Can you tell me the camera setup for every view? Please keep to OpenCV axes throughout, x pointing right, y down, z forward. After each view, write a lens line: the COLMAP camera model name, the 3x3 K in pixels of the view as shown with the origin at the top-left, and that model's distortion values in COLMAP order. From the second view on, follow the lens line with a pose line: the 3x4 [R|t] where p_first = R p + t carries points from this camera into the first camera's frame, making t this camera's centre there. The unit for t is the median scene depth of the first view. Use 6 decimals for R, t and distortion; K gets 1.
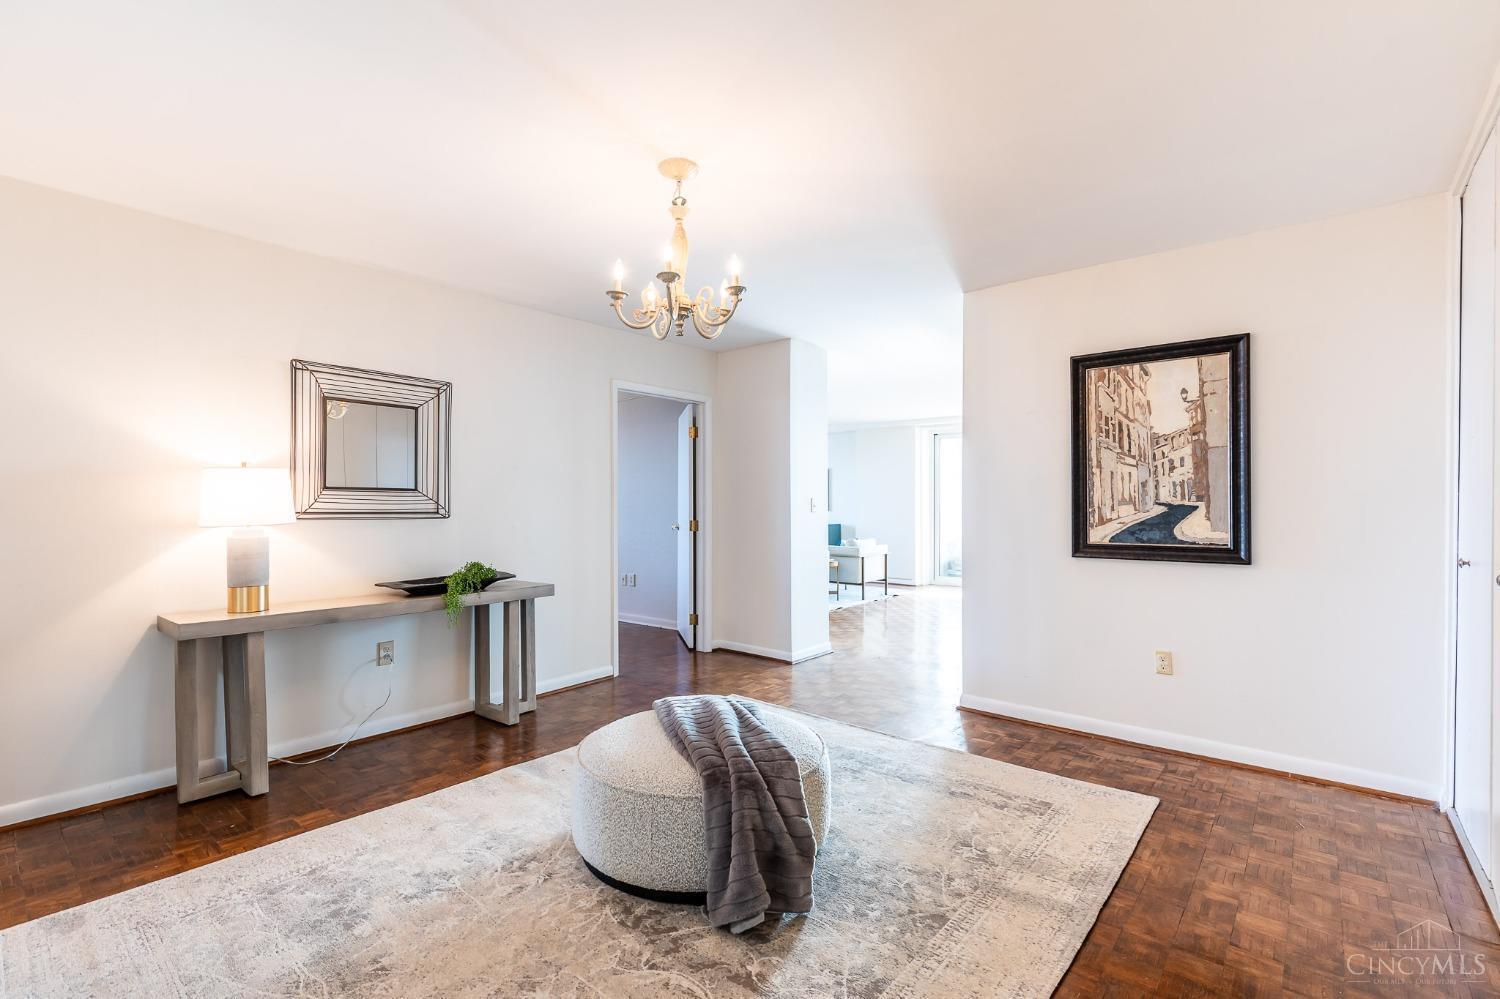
lens RADIAL K [[680.5, 0, 742.9], [0, 680.5, 503.6], [0, 0, 1]] dist [0.001650, -0.000354]
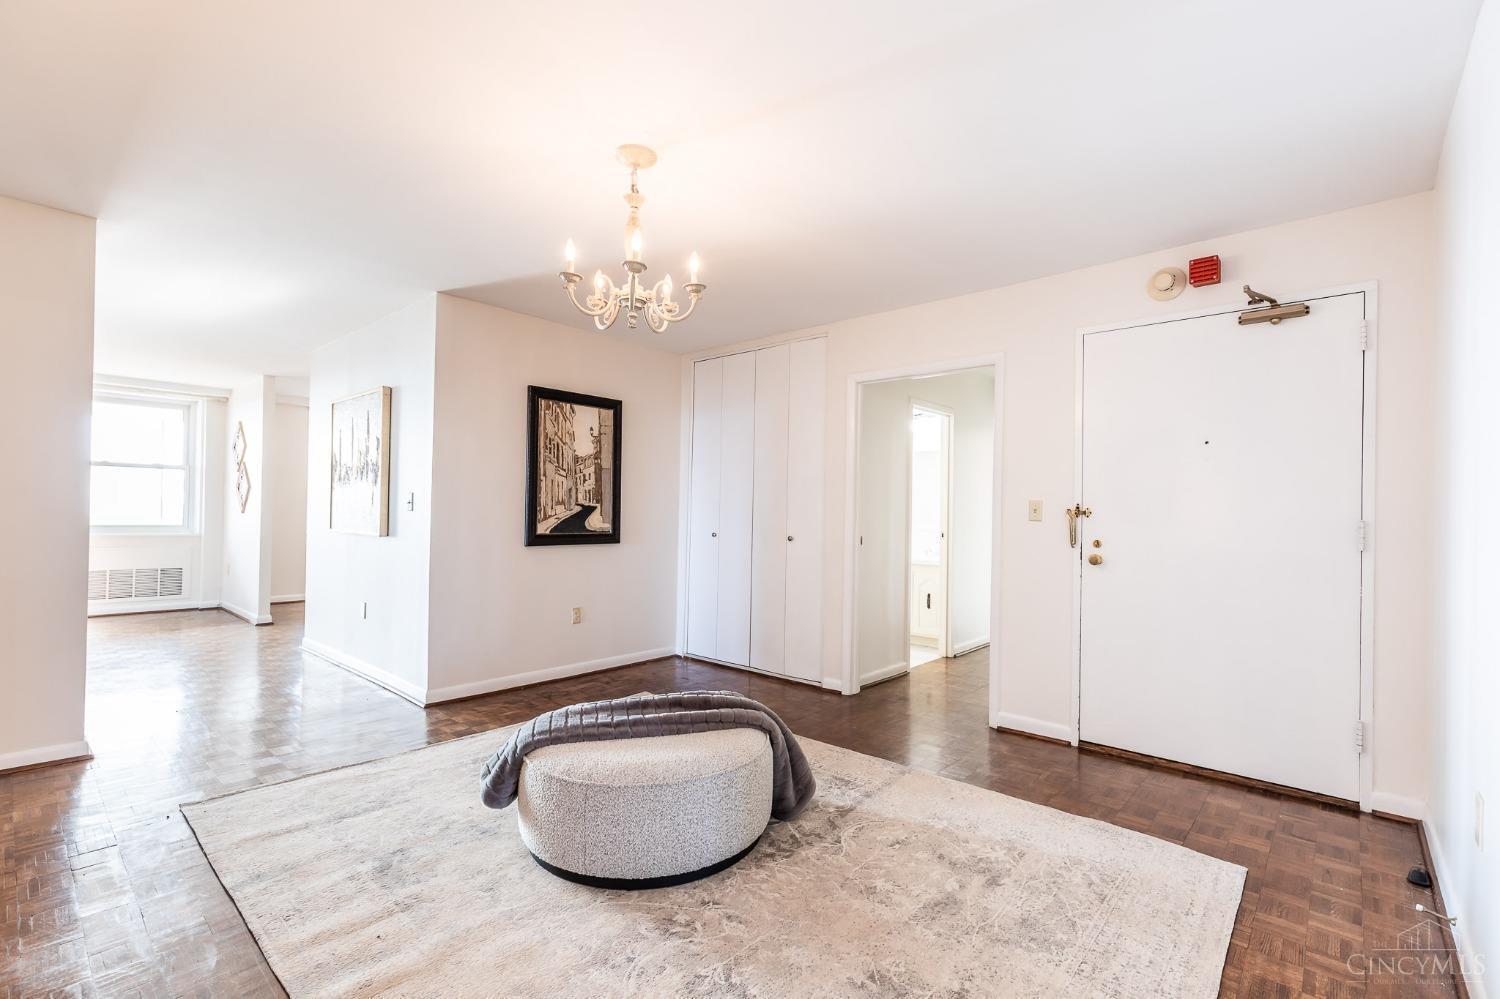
lens RADIAL K [[680.5, 0, 743.2], [0, 680.5, 507.3], [0, 0, 1]] dist [0.001650, -0.000354]
pose [[0.015161, 0.006325, 0.999865, -0.798282], [-0.019795, 0.999786, -0.006025, 0.007503], [-0.999689, -0.019701, 0.015283, 0.621715]]
